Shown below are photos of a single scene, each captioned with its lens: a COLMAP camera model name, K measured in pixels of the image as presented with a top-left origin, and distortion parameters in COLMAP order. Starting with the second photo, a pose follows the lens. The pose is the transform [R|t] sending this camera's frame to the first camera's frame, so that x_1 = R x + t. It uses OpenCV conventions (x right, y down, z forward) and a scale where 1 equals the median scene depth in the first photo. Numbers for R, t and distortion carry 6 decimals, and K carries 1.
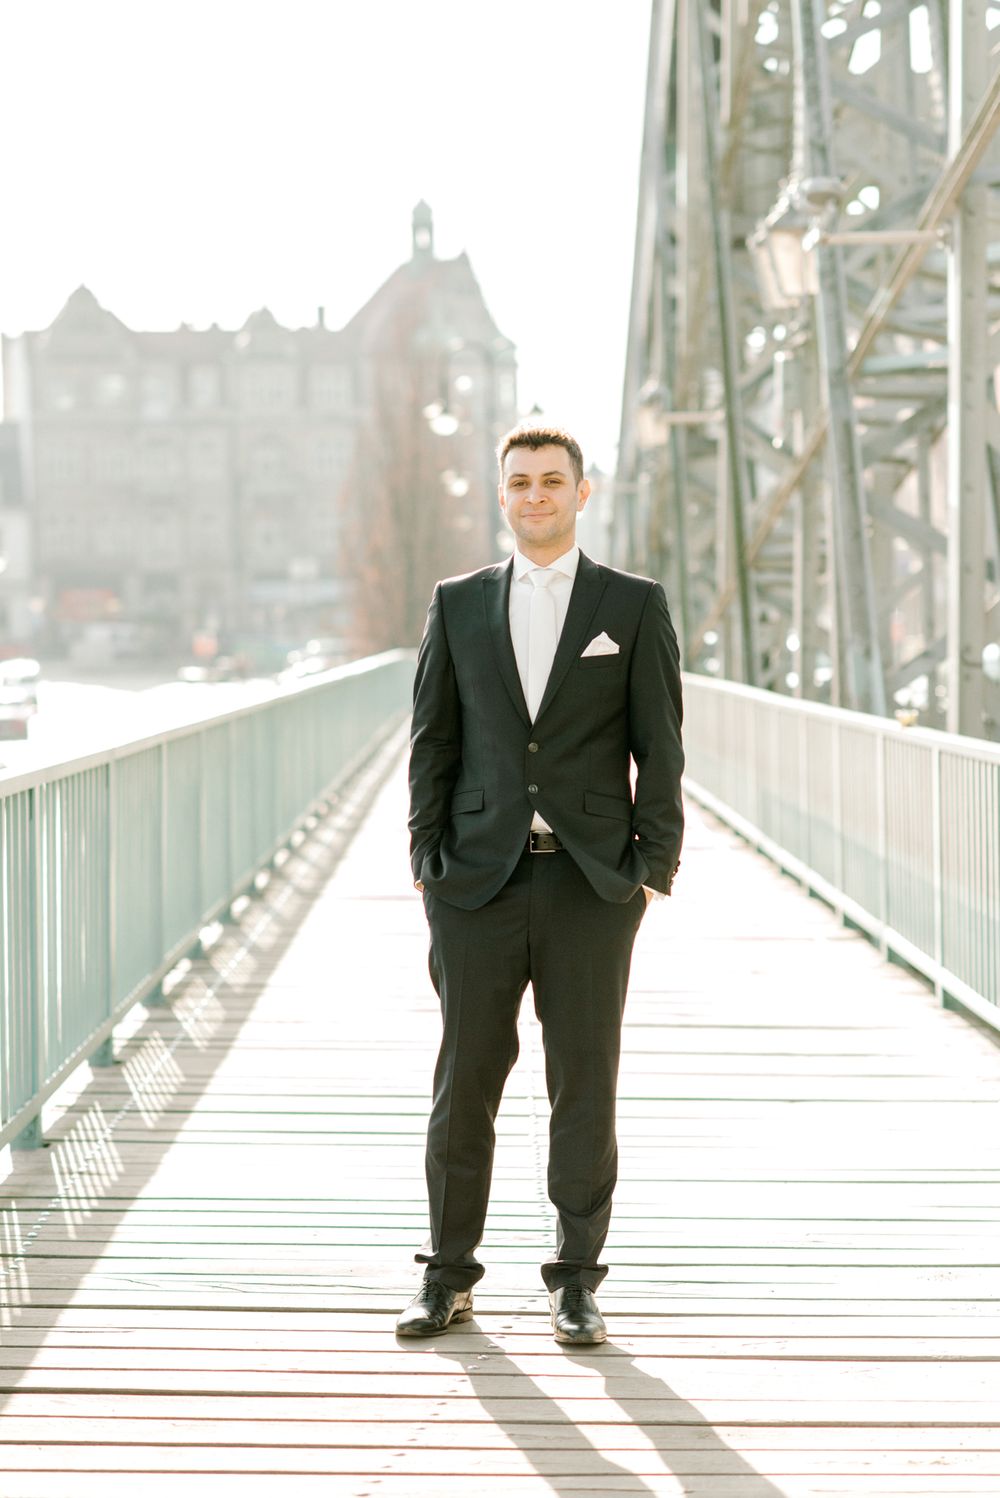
lens RADIAL K [[3882.6, 0, 499.6], [0, 3882.6, 694.8], [0, 0, 1]] dist [-0.154691, 0.444307]
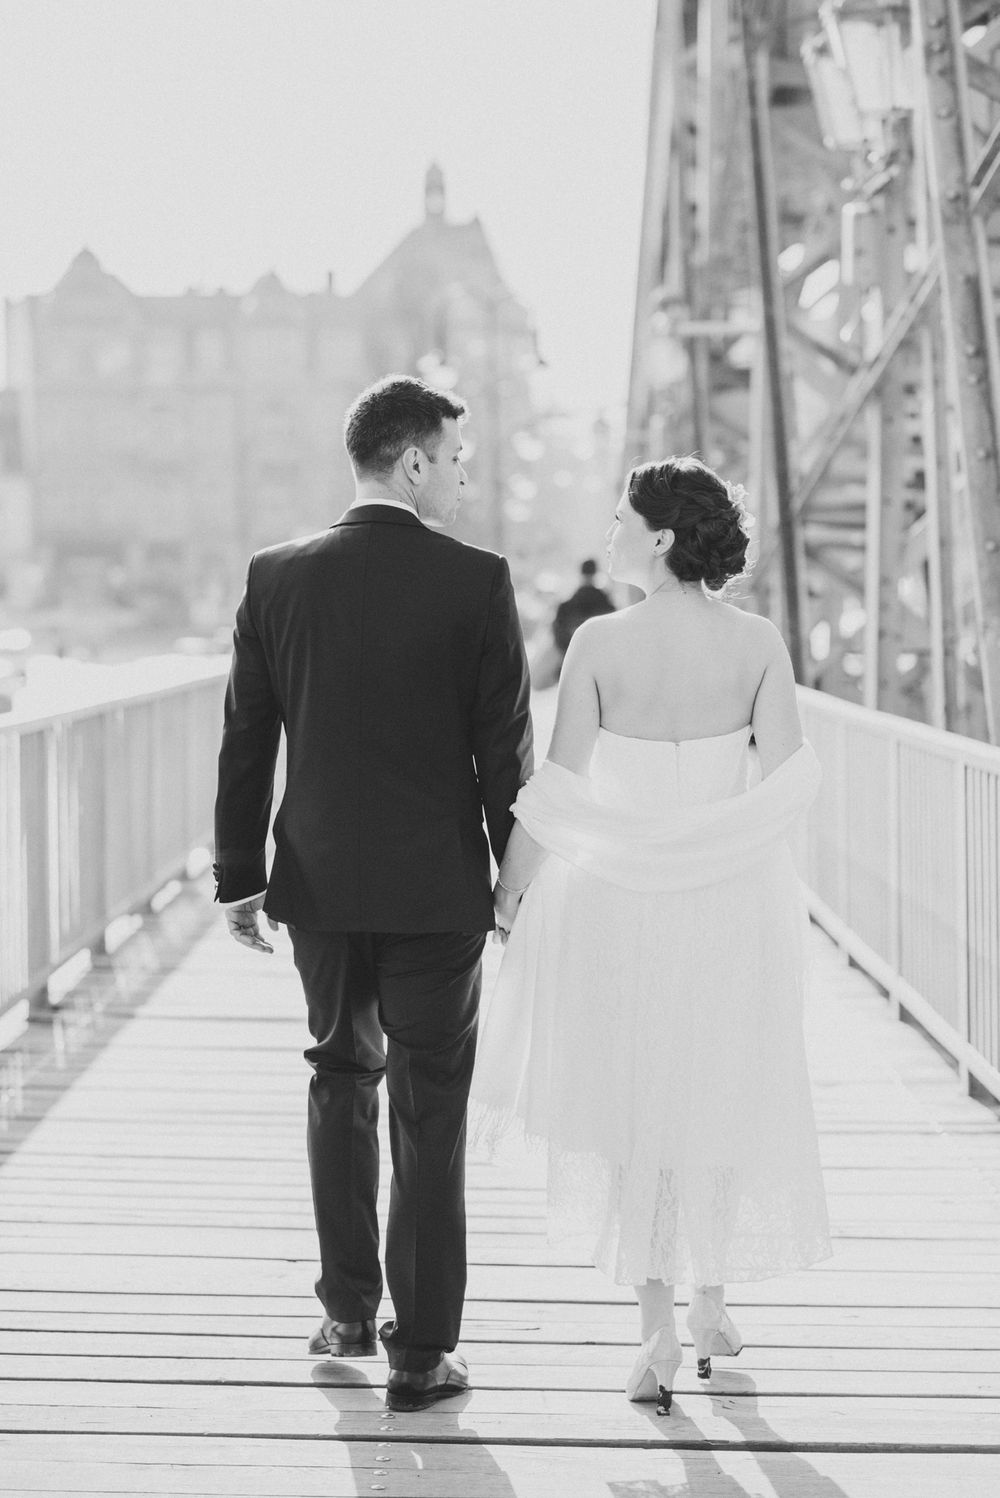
lens RADIAL K [[3501.5, 0, 500.0], [0, 3501.5, 749.0], [0, 0, 1]] dist [-0.191706, -0.296921]
pose [[0.999951, 0.004439, -0.008815, 0.009984], [-0.004212, 0.999664, 0.025583, -0.004367], [0.008925, -0.025545, 0.999634, 0.234660]]
